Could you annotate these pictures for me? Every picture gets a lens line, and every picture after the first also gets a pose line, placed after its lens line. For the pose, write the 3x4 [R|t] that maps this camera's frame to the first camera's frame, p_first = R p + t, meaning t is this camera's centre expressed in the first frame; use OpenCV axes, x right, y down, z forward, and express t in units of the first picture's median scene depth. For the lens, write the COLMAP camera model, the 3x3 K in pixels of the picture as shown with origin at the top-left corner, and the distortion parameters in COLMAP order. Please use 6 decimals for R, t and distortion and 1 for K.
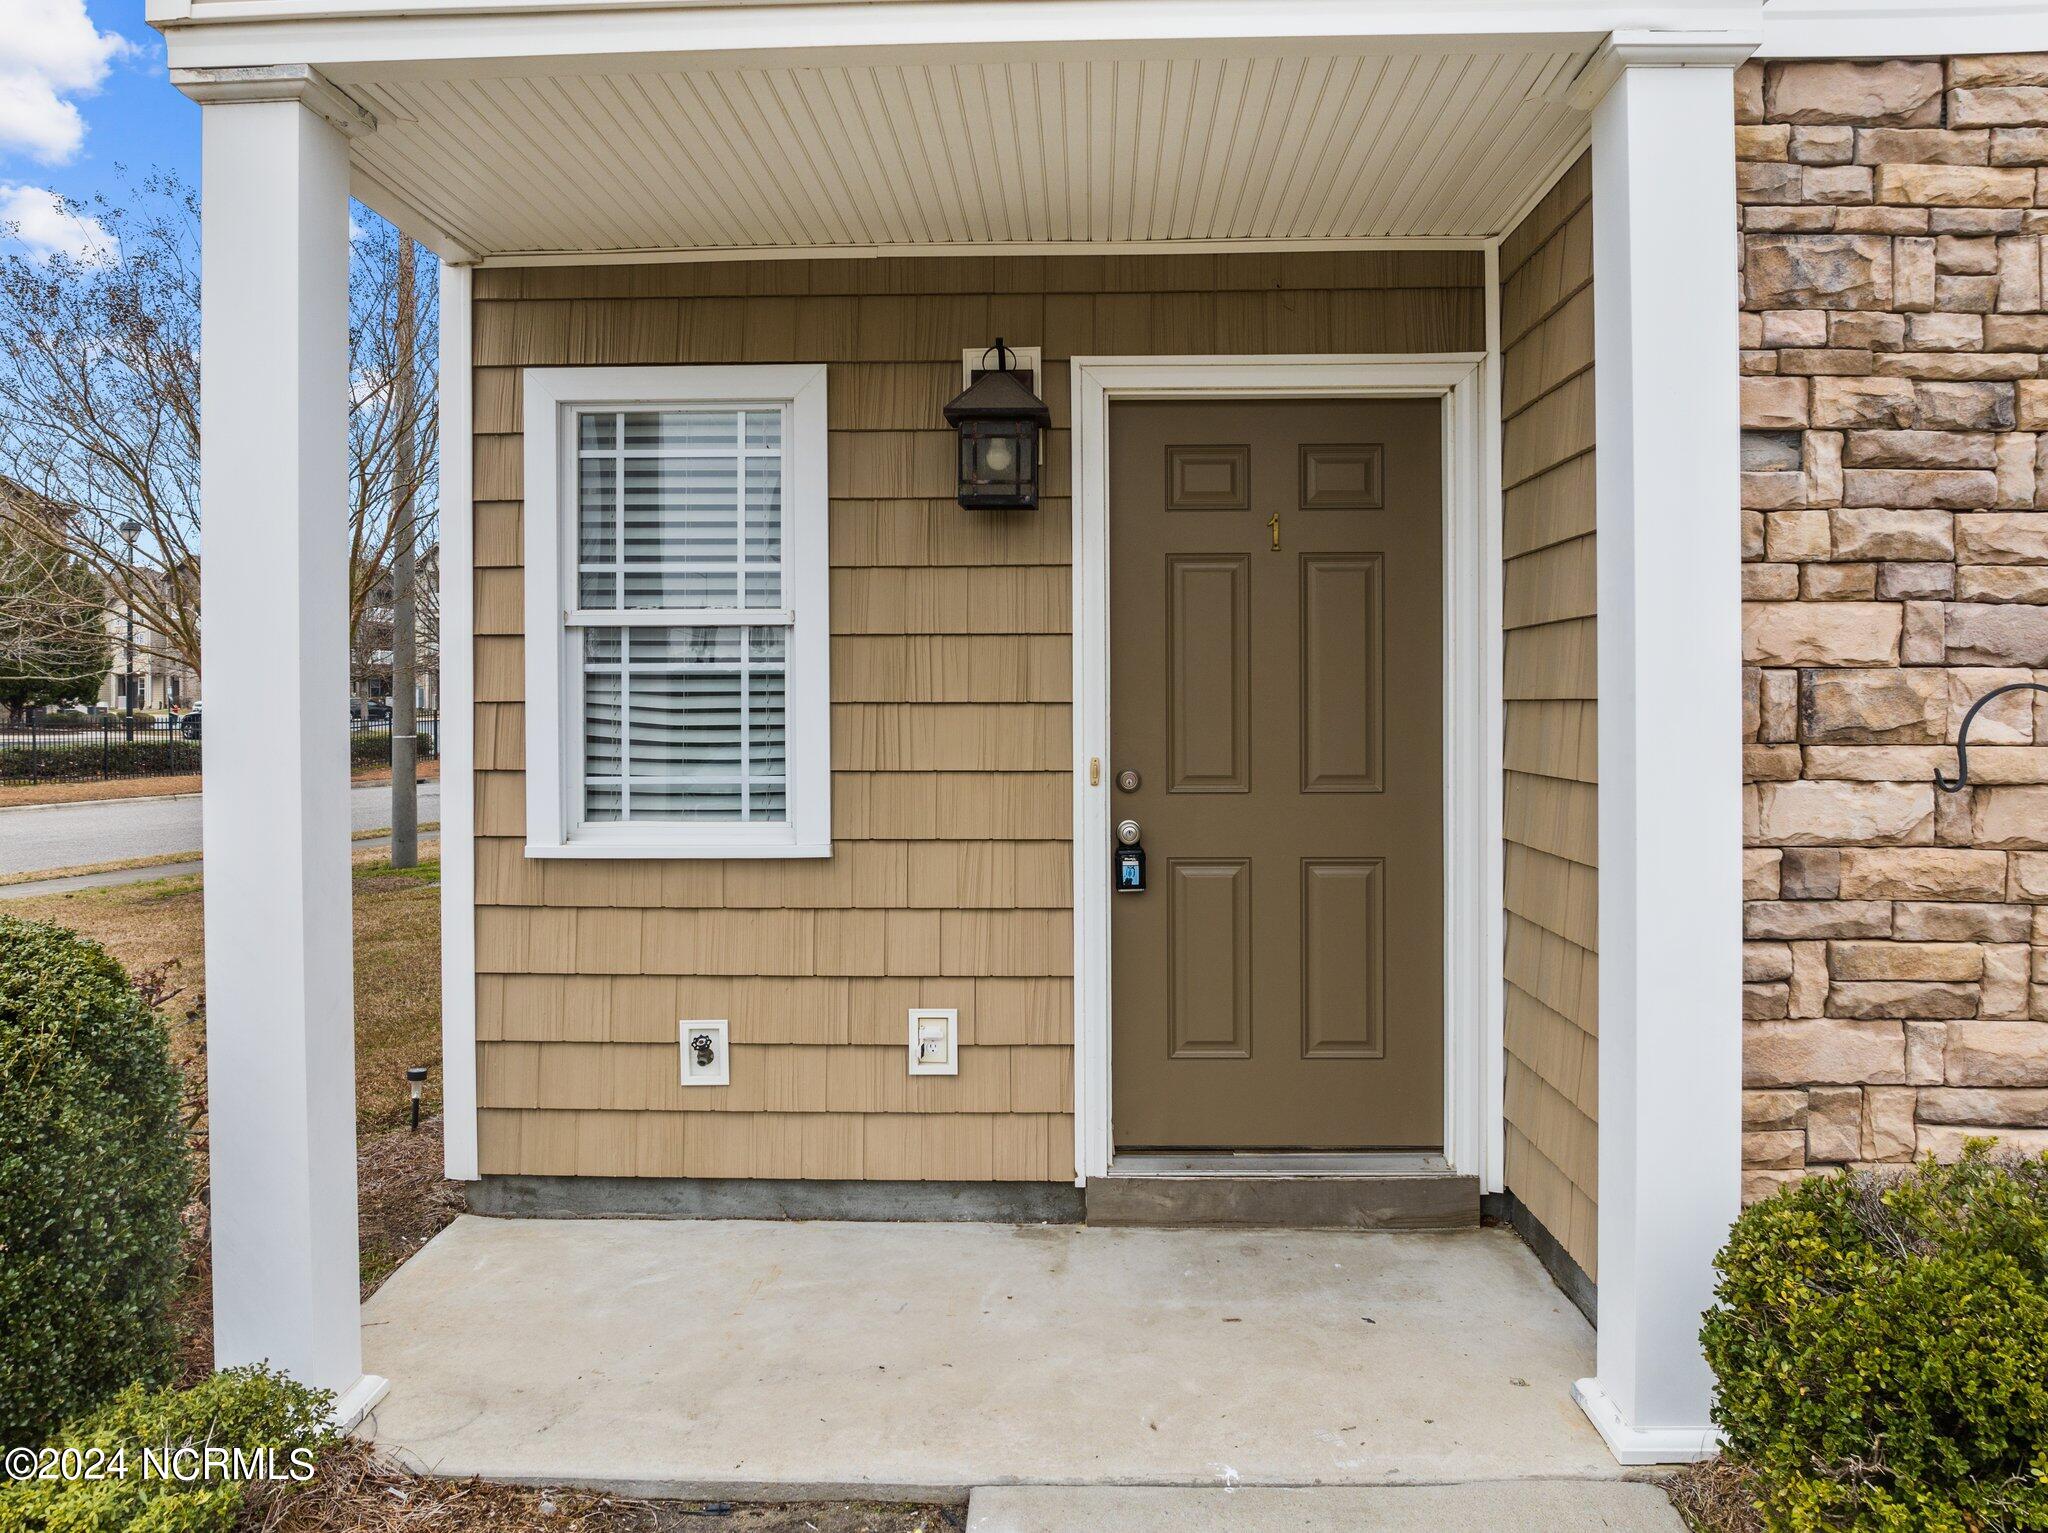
lens RADIAL K [[1642.1, 0, 1024.6], [0, 1642.1, 656.6], [0, 0, 1]] dist [-0.034254, 0.007949]
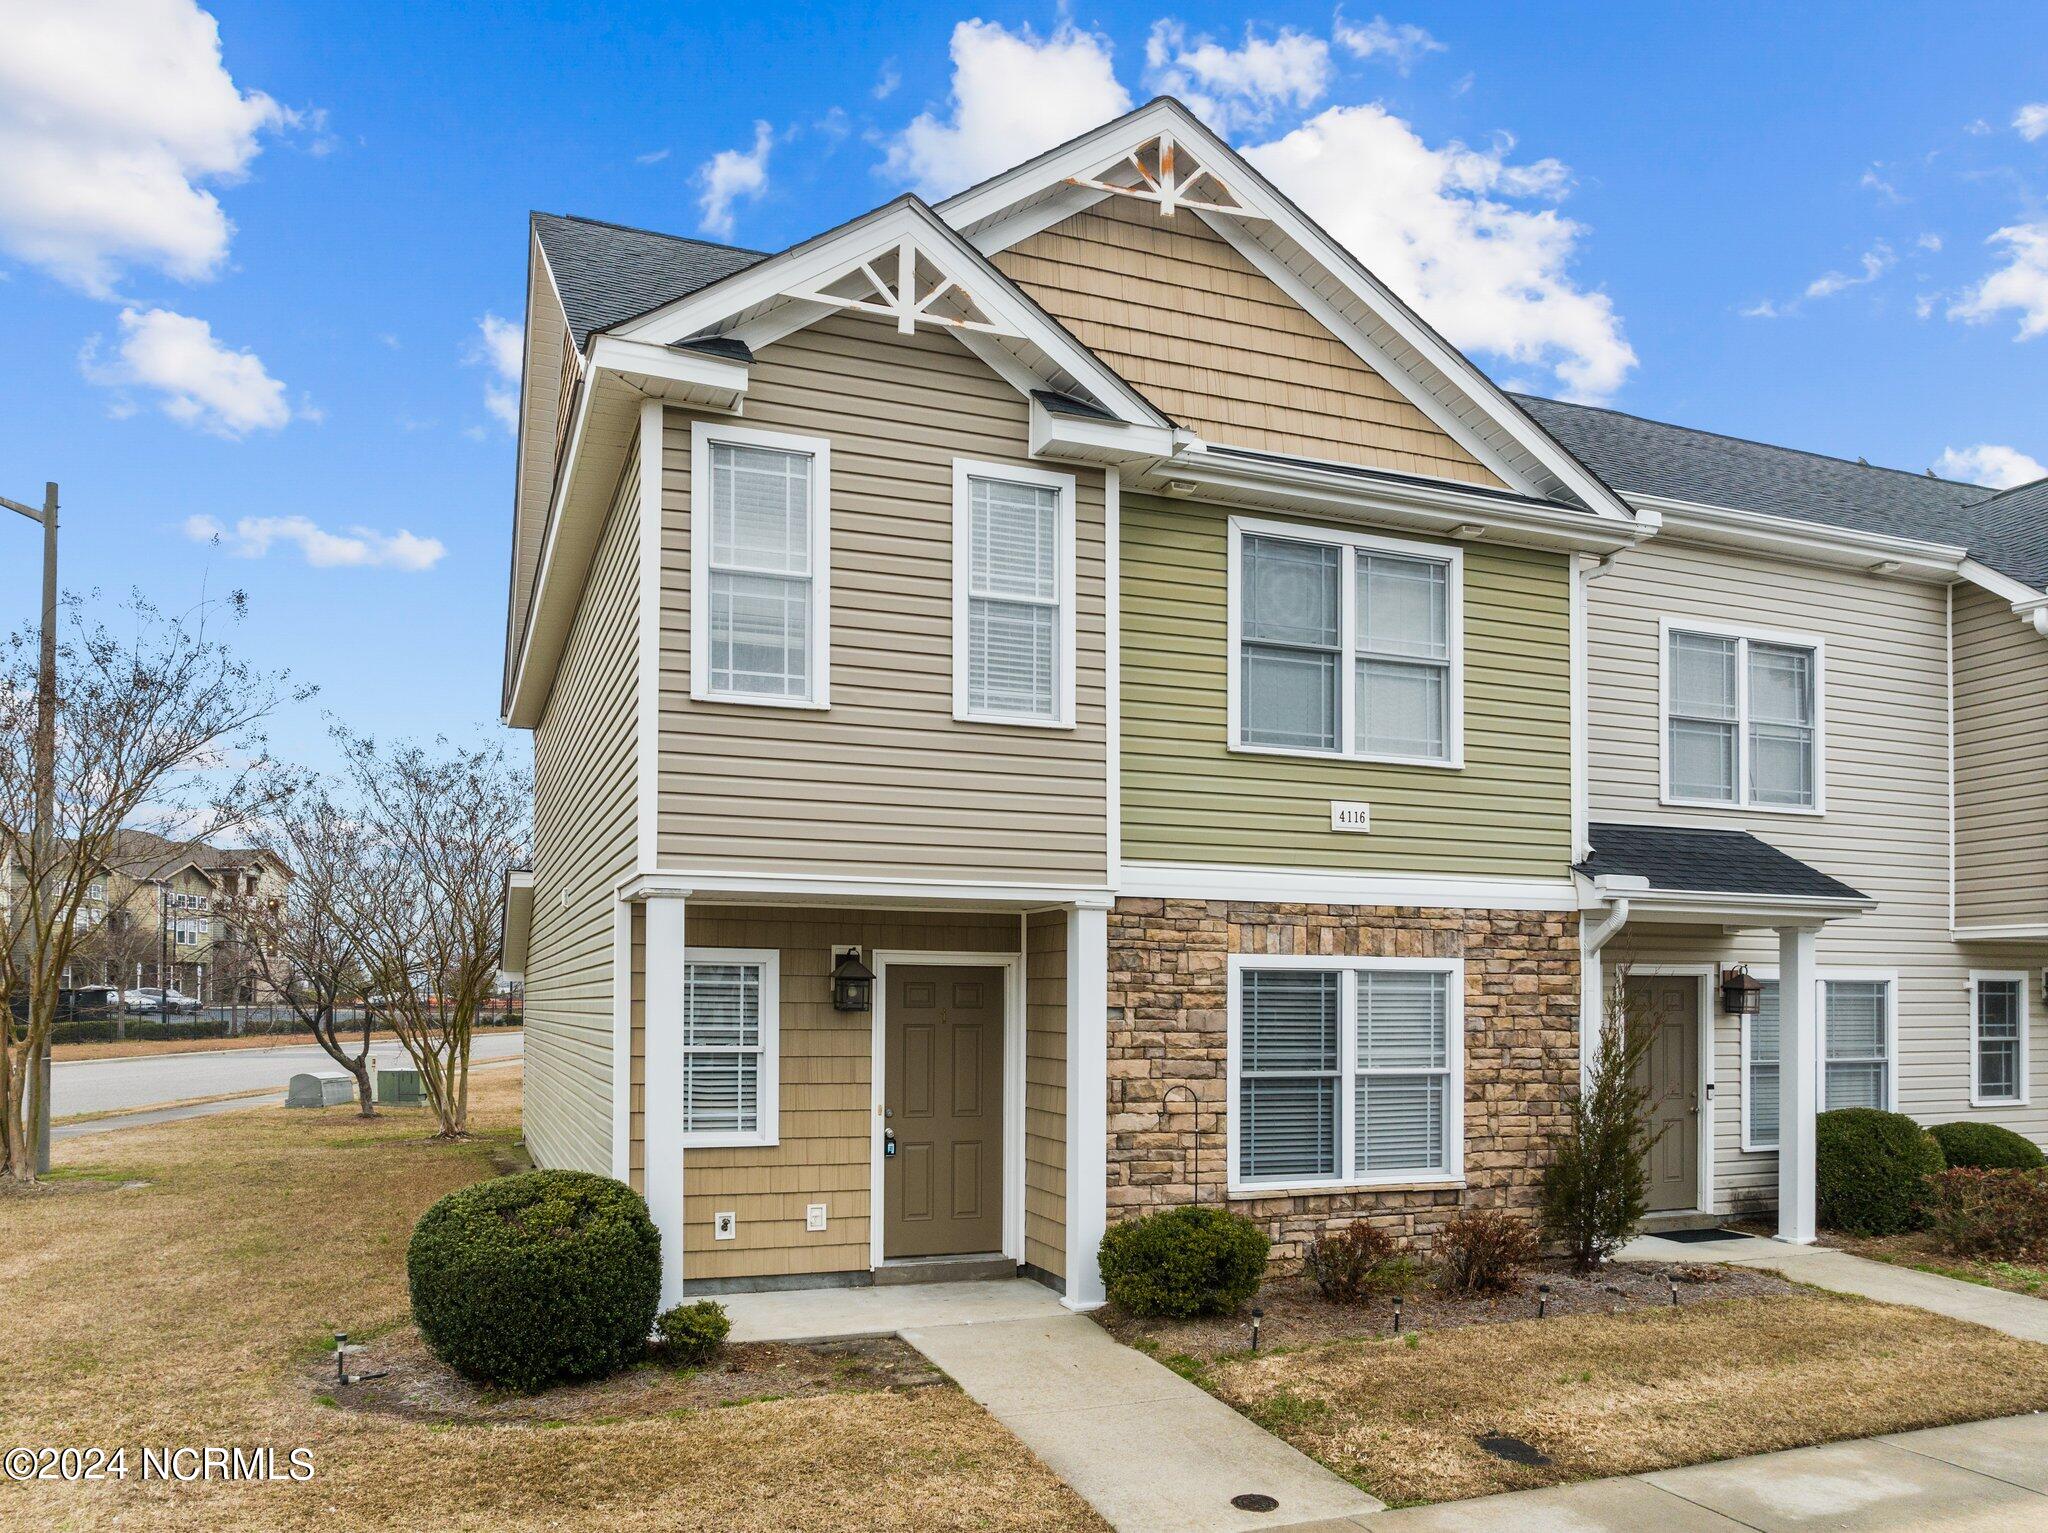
lens RADIAL K [[1427.6, 0, 1024.0], [0, 1427.6, 766.5], [0, 0, 1]] dist [-0.052483, 0.025598]
pose [[0.935956, 0.067556, 0.345576, -0.769679], [-0.016674, 0.988825, -0.148143, -0.190967], [-0.351722, 0.132893, 0.926623, -1.727356]]
